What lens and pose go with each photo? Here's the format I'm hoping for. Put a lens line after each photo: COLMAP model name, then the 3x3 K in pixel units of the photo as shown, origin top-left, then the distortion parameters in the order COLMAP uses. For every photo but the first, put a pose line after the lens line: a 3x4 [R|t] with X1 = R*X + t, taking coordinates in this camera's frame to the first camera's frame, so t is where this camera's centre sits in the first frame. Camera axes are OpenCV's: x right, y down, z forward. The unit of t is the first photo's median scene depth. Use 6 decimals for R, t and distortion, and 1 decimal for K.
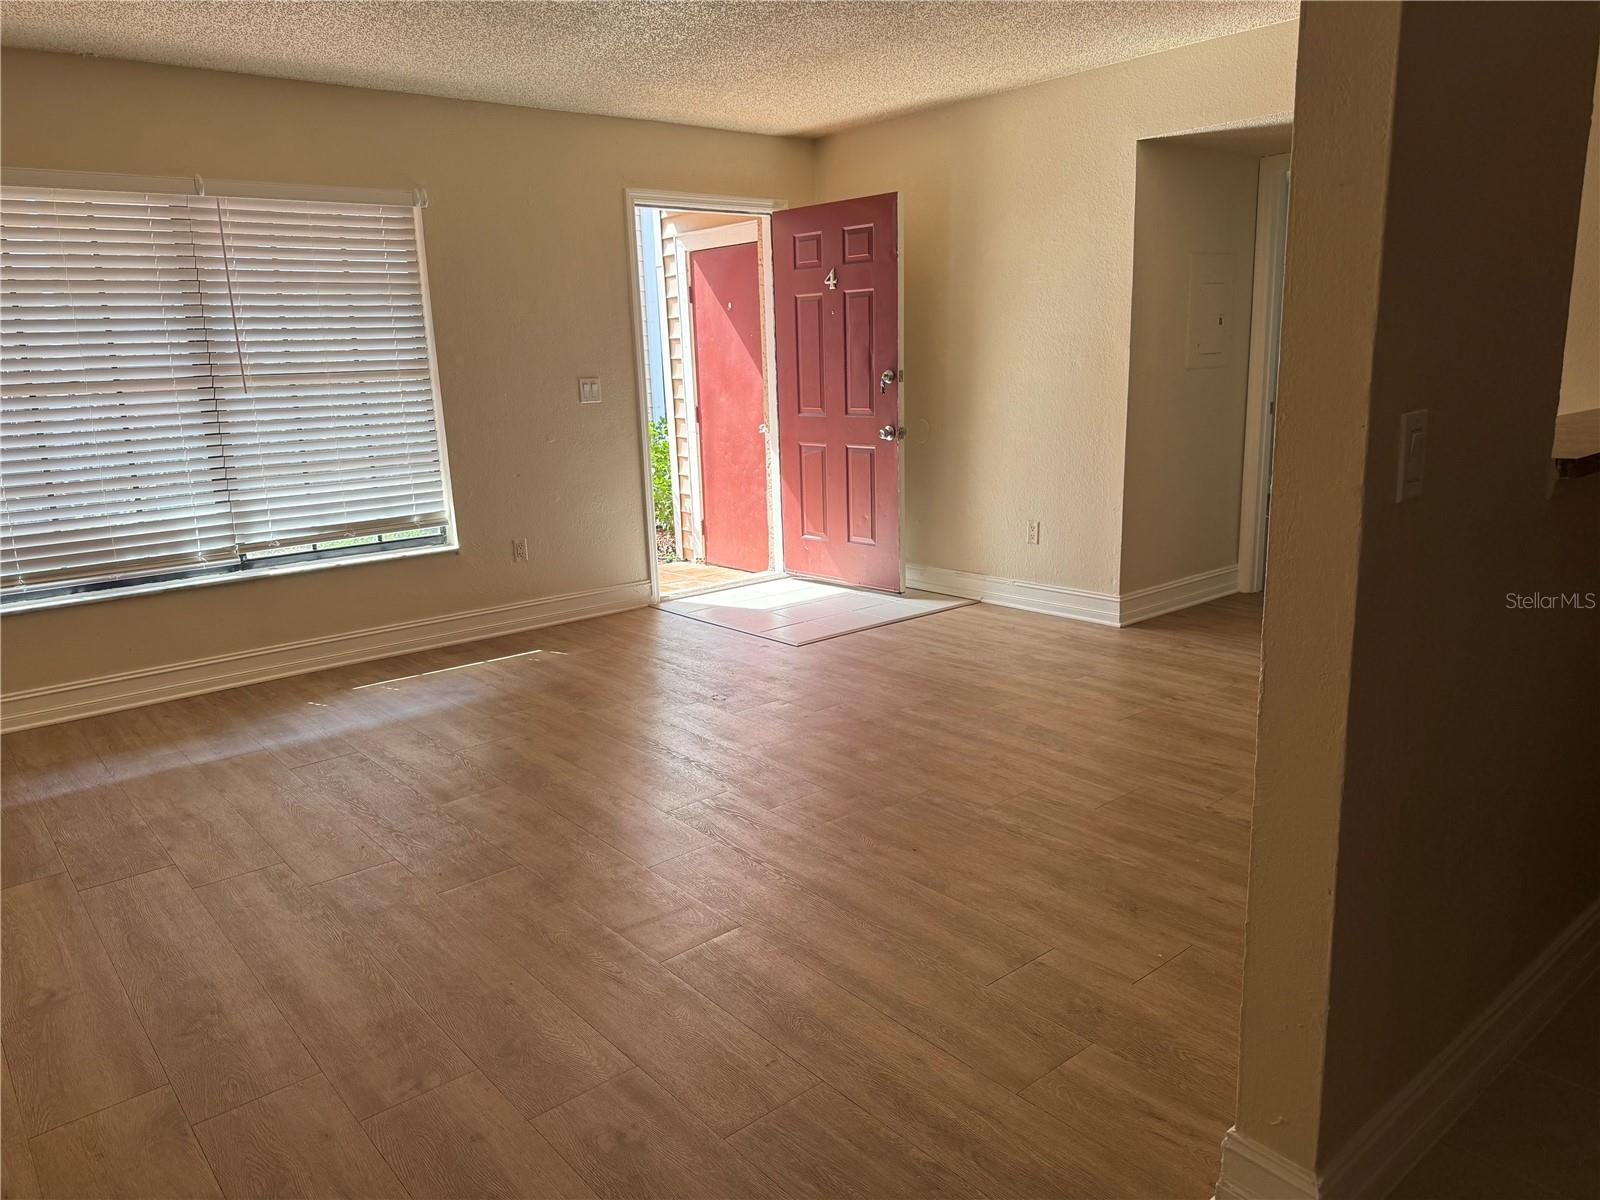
lens RADIAL K [[1113.5, 0, 789.0], [0, 1113.5, 592.2], [0, 0, 1]] dist [0.123859, -0.202807]
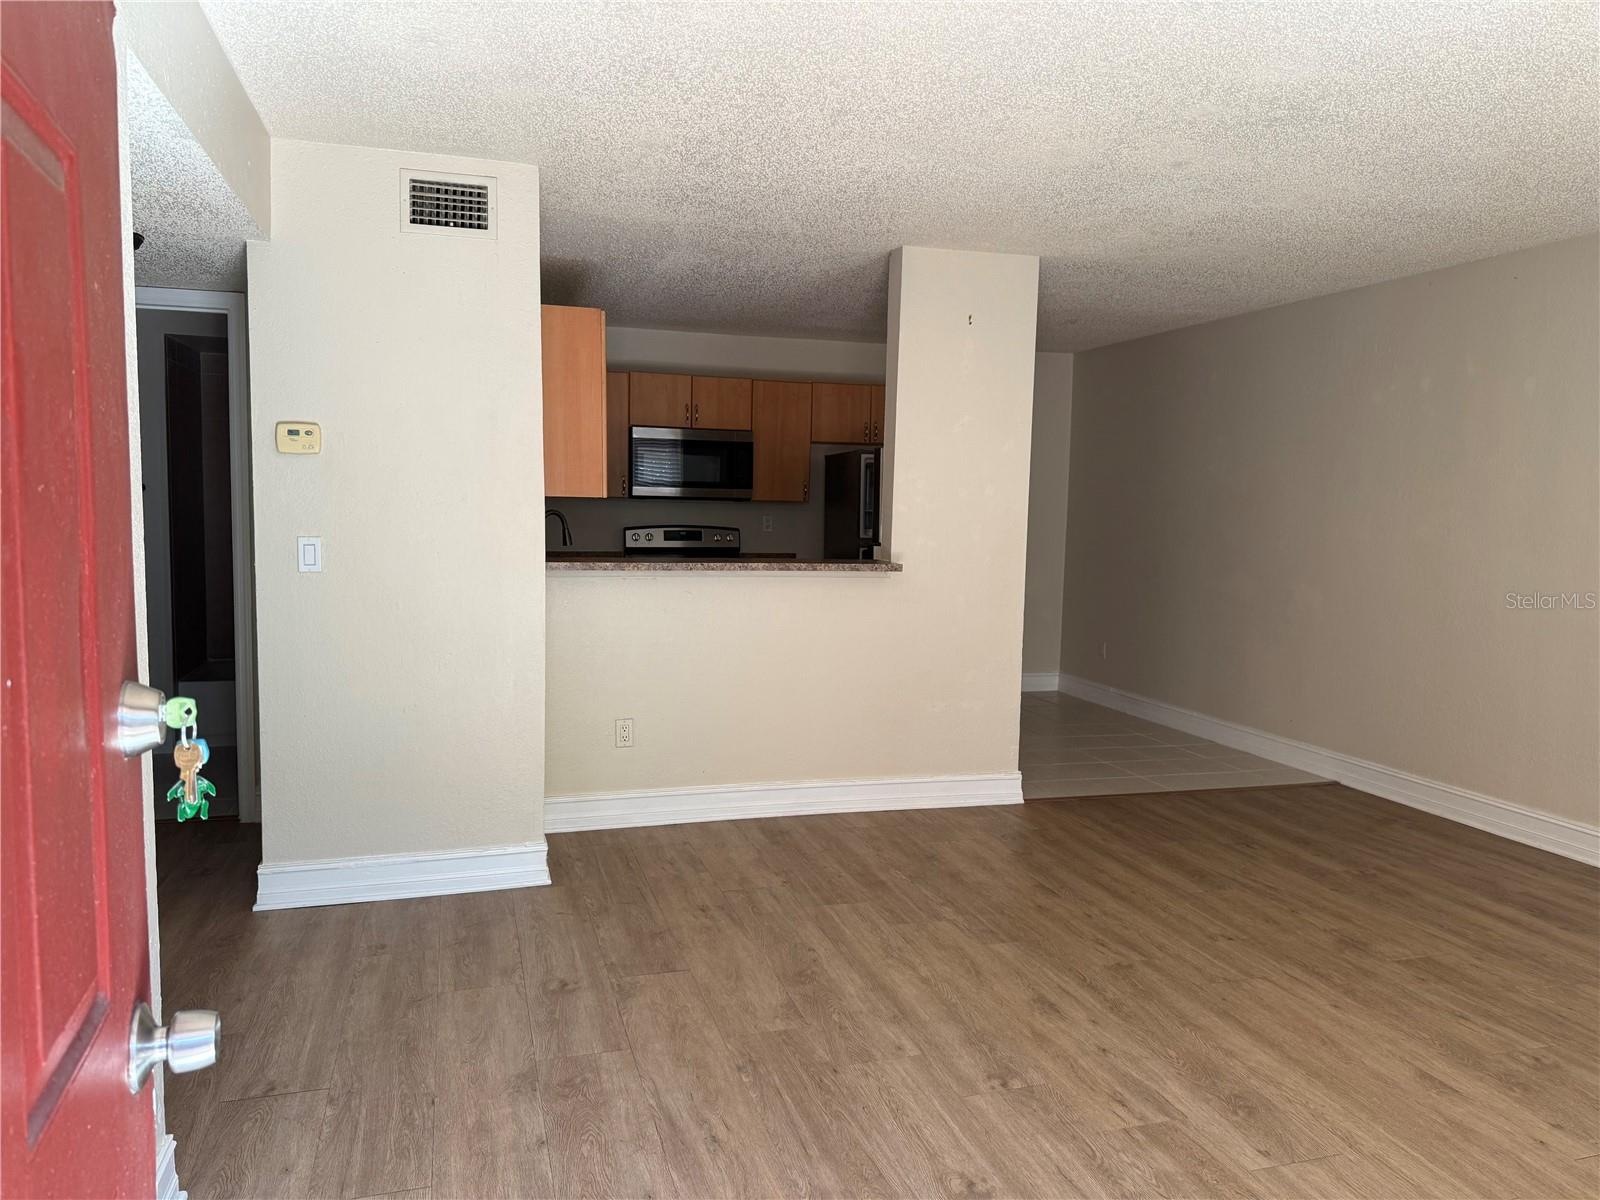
lens RADIAL K [[1138.8, 0, 800.0], [0, 1138.8, 600.0], [0, 0, 1]] dist [0.058629, -0.058715]
pose [[-0.921941, -0.015479, 0.387021, -0.082043], [0.097209, 0.957974, 0.269881, -0.292770], [-0.374934, 0.286437, -0.881691, 1.312821]]
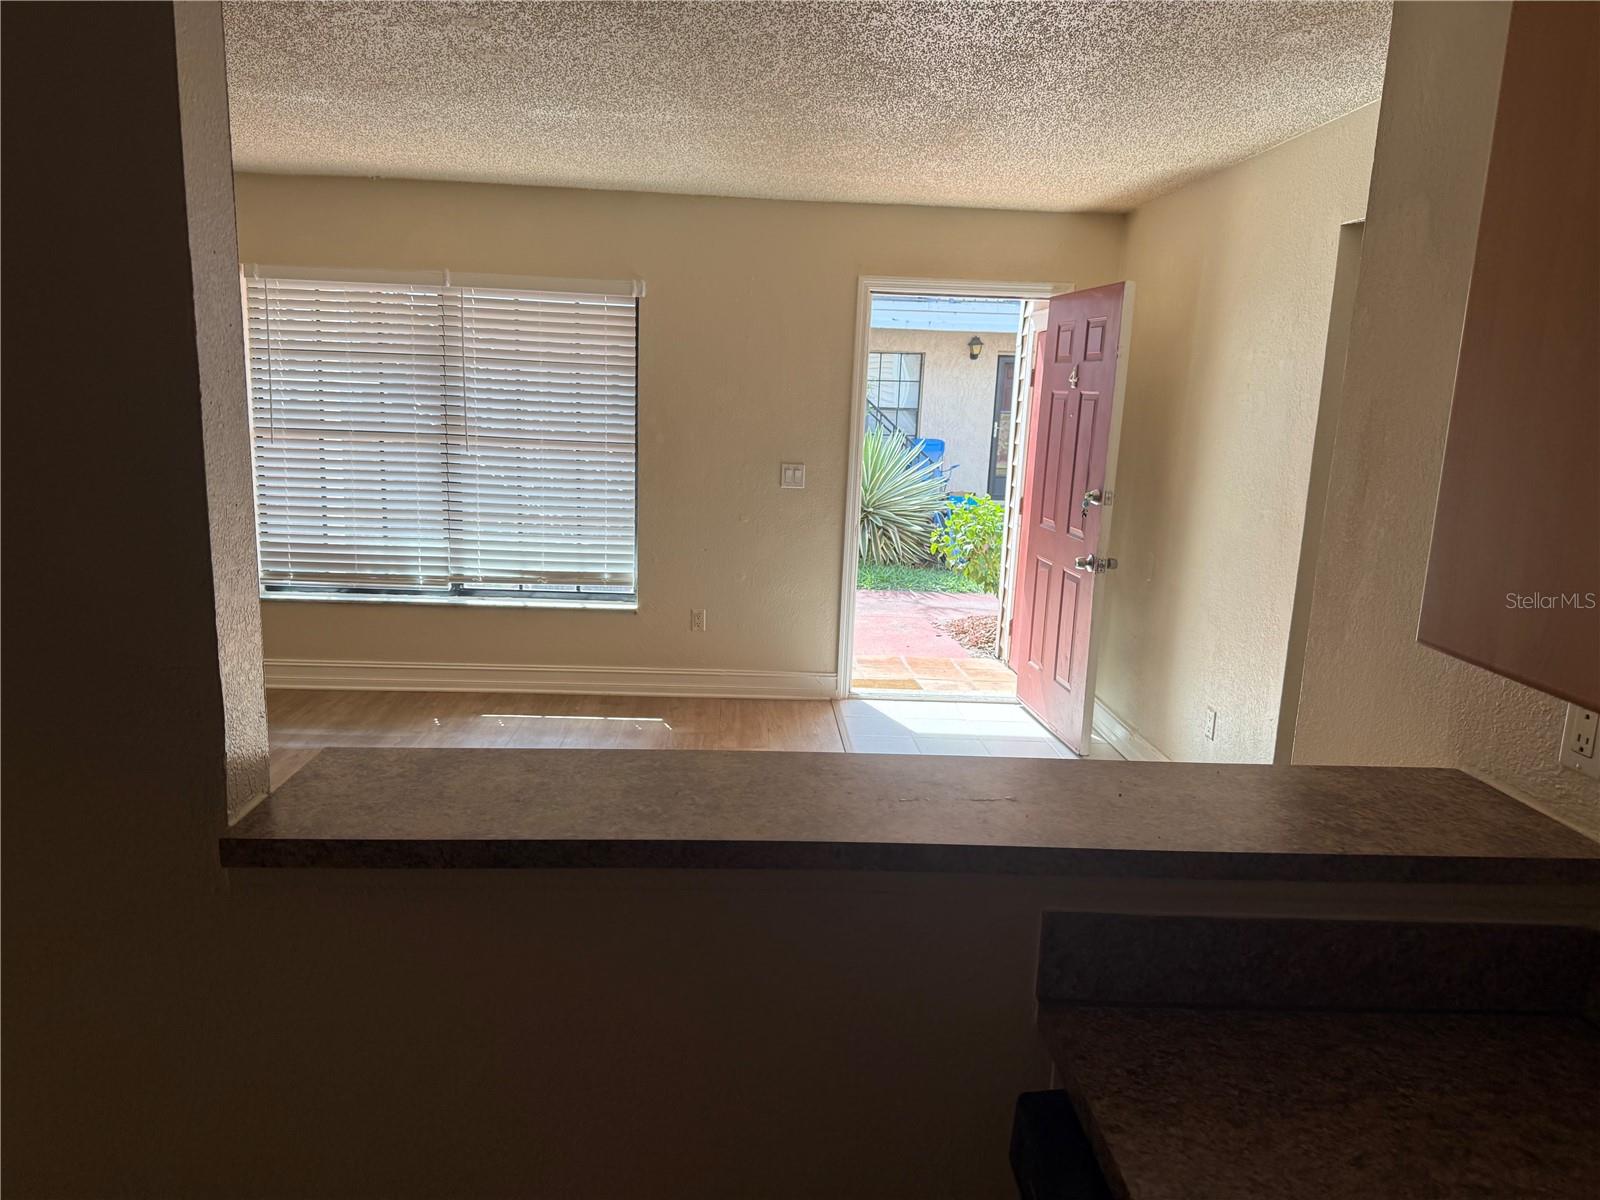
lens RADIAL K [[1109.3, 0, 800.0], [0, 1109.3, 600.0], [0, 0, 1]] dist [0.174804, -0.351397]
pose [[0.798804, 0.174339, -0.575776, 0.483358], [-0.191076, 0.981055, 0.031964, -0.121251], [0.570441, 0.084484, 0.816982, 0.237297]]
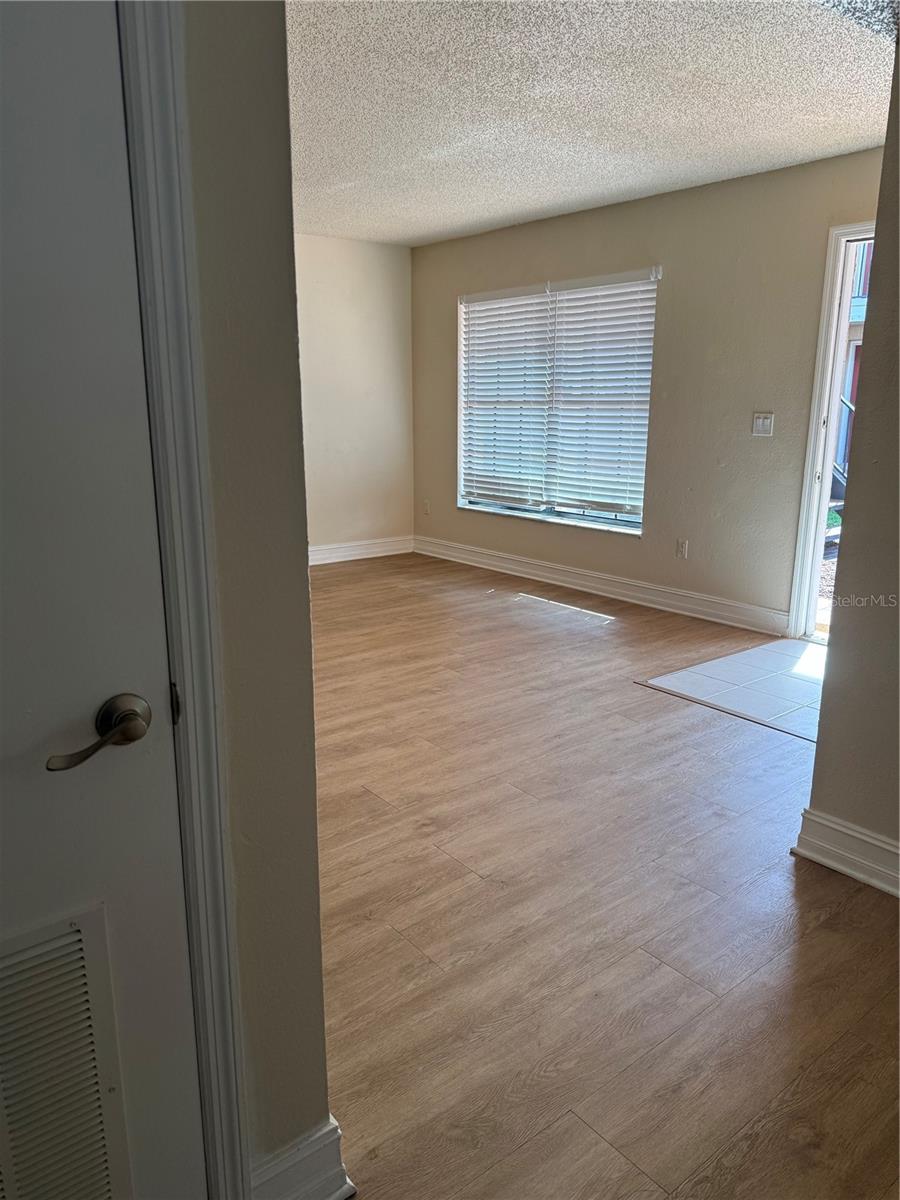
lens RADIAL K [[835.1, 0, 450.0], [0, 835.1, 600.0], [0, 0, 1]] dist [0.123859, -0.202807]
pose [[-0.011405, 0.267929, -0.963371, 0.771604], [-0.208415, 0.941638, 0.264352, -0.201462], [0.977974, 0.203796, 0.045101, 0.812545]]
